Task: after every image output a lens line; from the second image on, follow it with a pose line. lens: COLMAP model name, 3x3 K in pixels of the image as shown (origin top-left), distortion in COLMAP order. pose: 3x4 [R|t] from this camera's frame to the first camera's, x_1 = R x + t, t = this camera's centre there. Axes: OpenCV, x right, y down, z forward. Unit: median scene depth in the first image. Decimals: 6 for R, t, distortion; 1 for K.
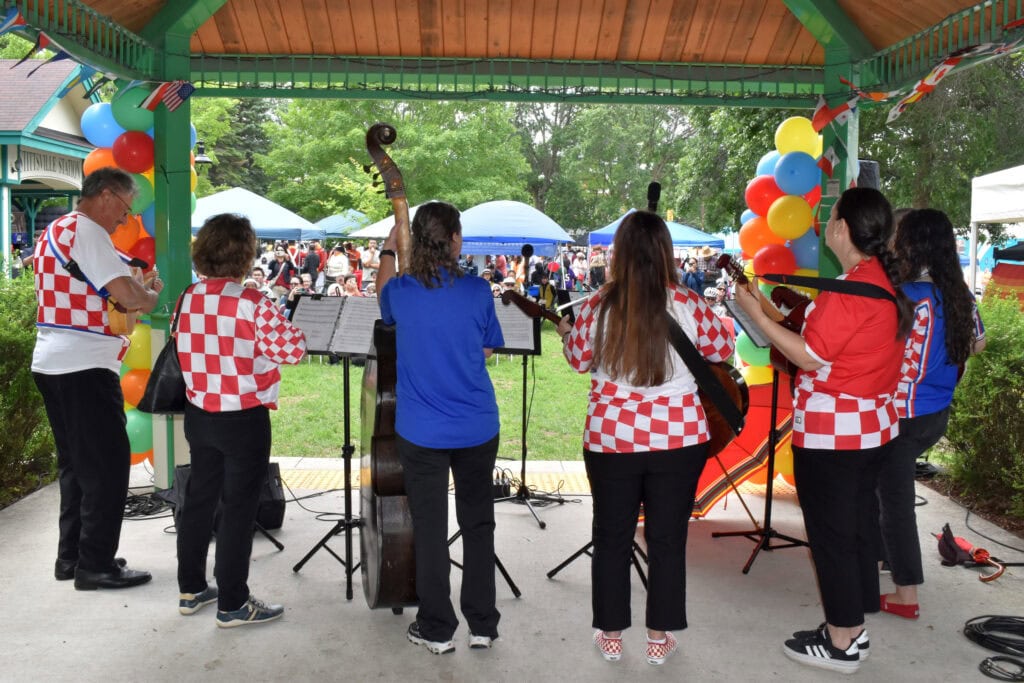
lens RADIAL K [[1064.5, 0, 512.0], [0, 1064.5, 341.5], [0, 0, 1]] dist [0.010271, 0.005087]
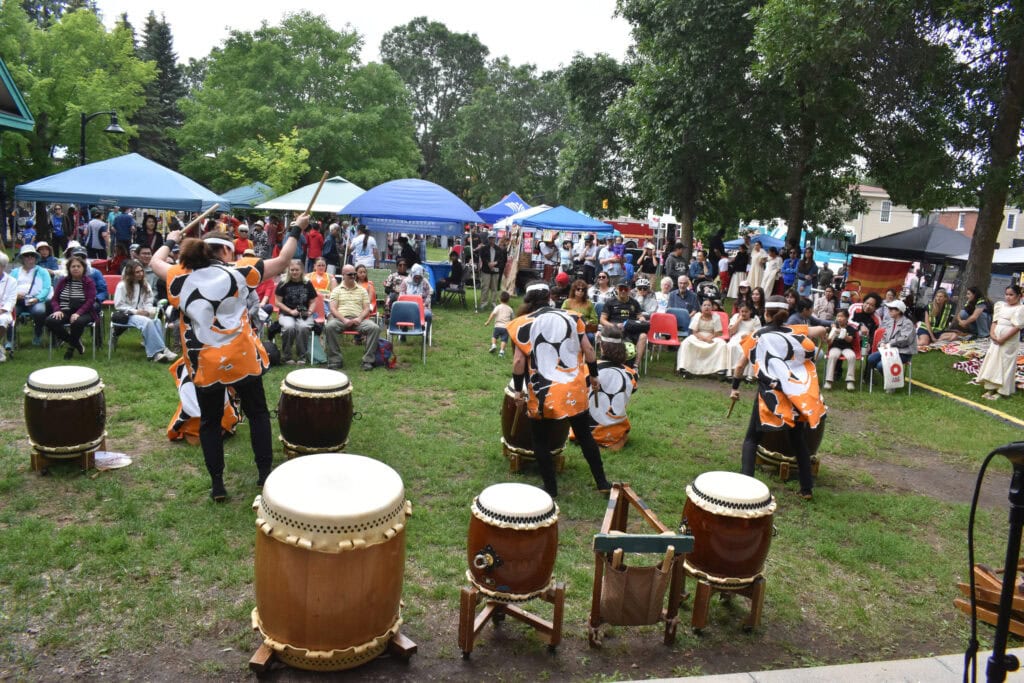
lens RADIAL K [[805.8, 0, 512.0], [0, 805.8, 341.5], [0, 0, 1]] dist [-0.095206, 0.019609]
pose [[0.986655, 0.015095, 0.162125, -0.026520], [-0.024806, 0.998006, 0.058038, -0.016999], [-0.160926, -0.061285, 0.985062, 0.160905]]
